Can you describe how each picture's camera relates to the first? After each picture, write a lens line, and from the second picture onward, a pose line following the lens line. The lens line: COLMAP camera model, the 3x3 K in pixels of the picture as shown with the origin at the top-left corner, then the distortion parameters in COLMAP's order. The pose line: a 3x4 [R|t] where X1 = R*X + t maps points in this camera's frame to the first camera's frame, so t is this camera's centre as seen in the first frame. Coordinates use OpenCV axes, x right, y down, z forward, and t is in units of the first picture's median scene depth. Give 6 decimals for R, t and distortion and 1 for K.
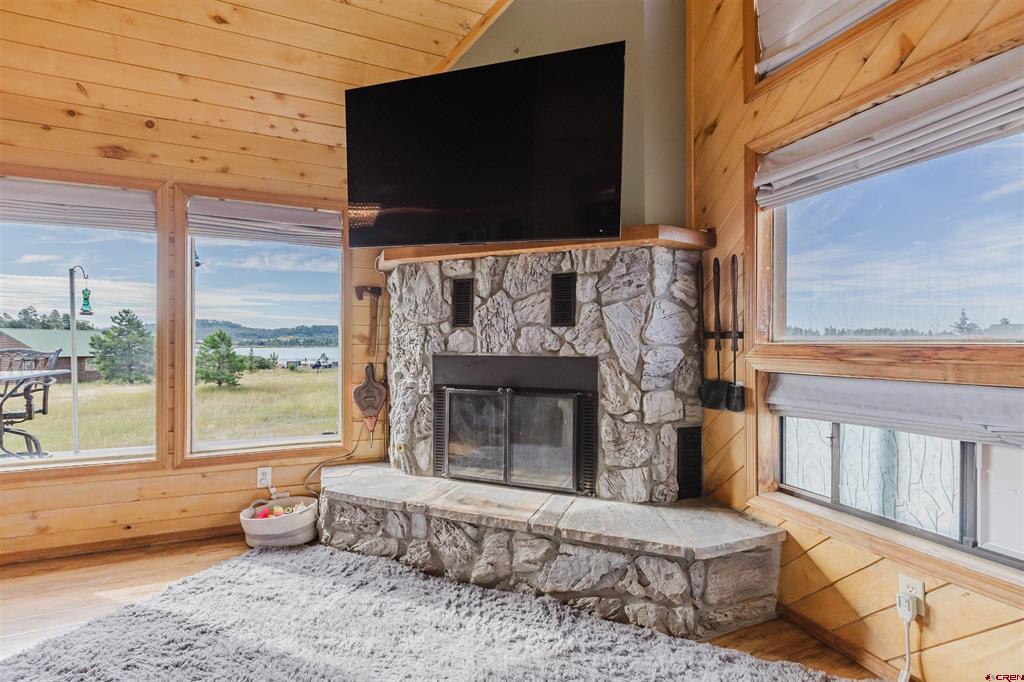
lens RADIAL K [[457.8, 0, 500.9], [0, 457.8, 341.2], [0, 0, 1]] dist [0.002385, -0.001208]
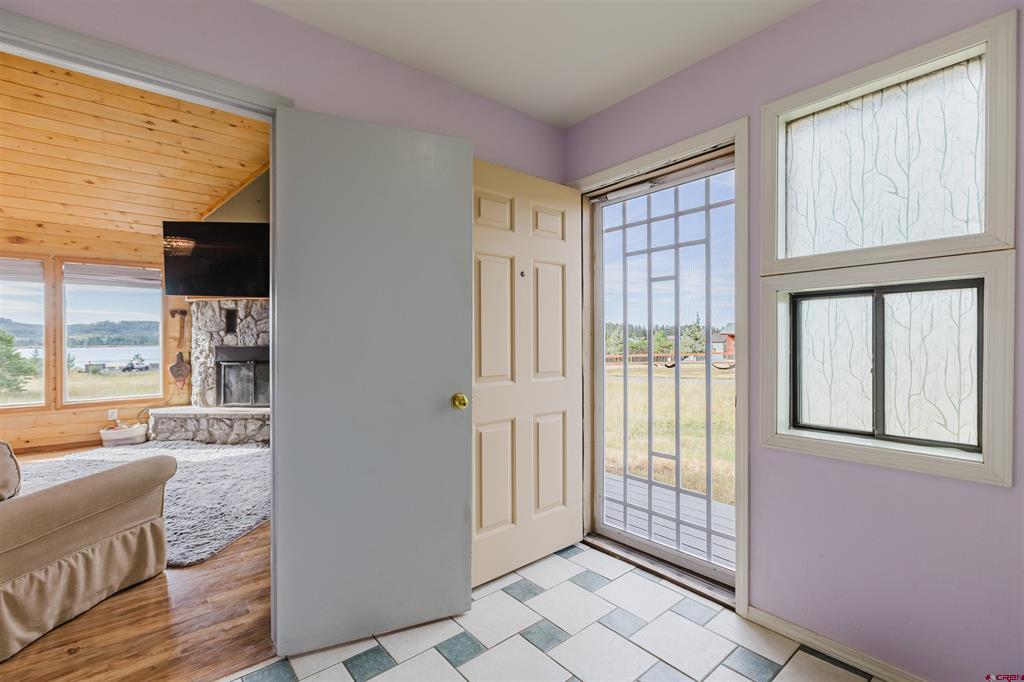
lens RADIAL K [[457.8, 0, 503.3], [0, 457.8, 339.0], [0, 0, 1]] dist [0.002385, -0.001208]
pose [[0.953774, -0.007050, 0.300441, 0.471916], [0.006341, 0.999974, 0.003333, -0.003690], [-0.300457, -0.001273, 0.953794, -1.351049]]
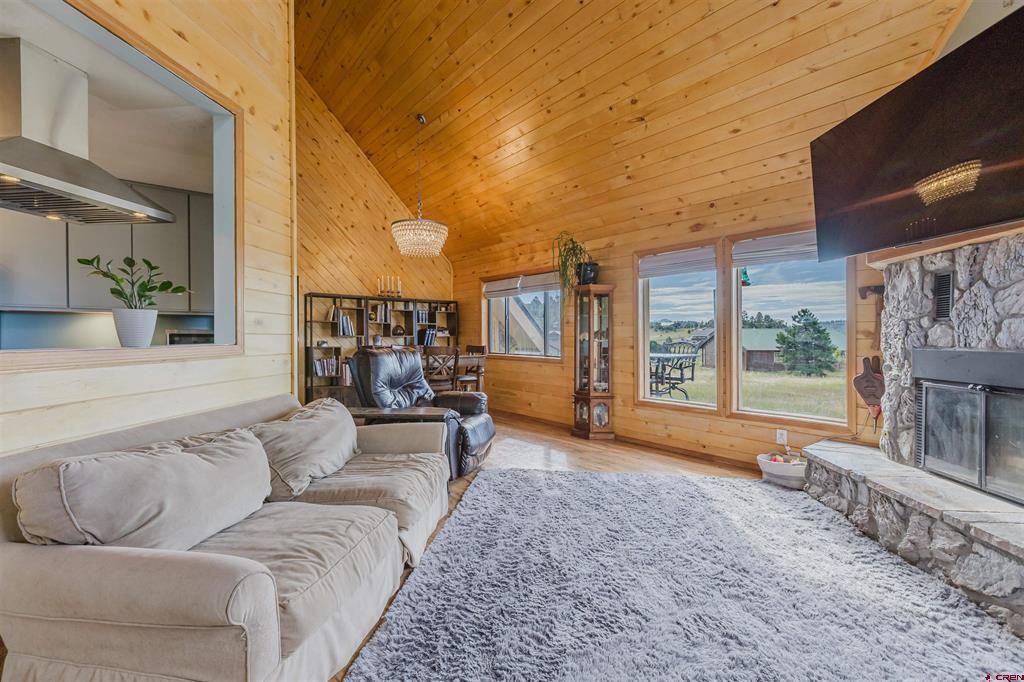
lens RADIAL K [[457.8, 0, 511.8], [0, 457.8, 334.1], [0, 0, 1]] dist [0.002385, -0.001208]
pose [[0.296373, -0.007843, -0.955040, 0.592706], [0.000791, 0.999968, -0.007966, 0.004196], [0.955072, 0.001606, 0.296370, -0.178150]]
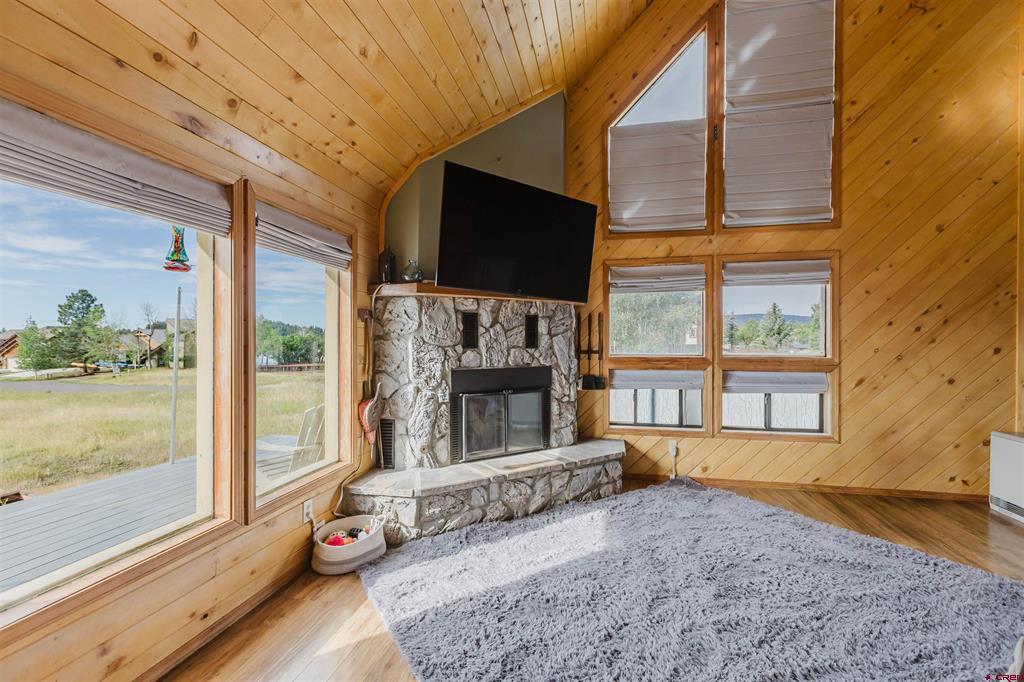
lens RADIAL K [[457.8, 0, 510.7], [0, 457.8, 340.5], [0, 0, 1]] dist [0.002385, -0.001208]
pose [[0.564689, -0.001396, 0.825303, -1.154801], [-0.000186, 0.999998, 0.001819, -0.058147], [-0.825304, -0.001181, 0.564688, 0.141270]]
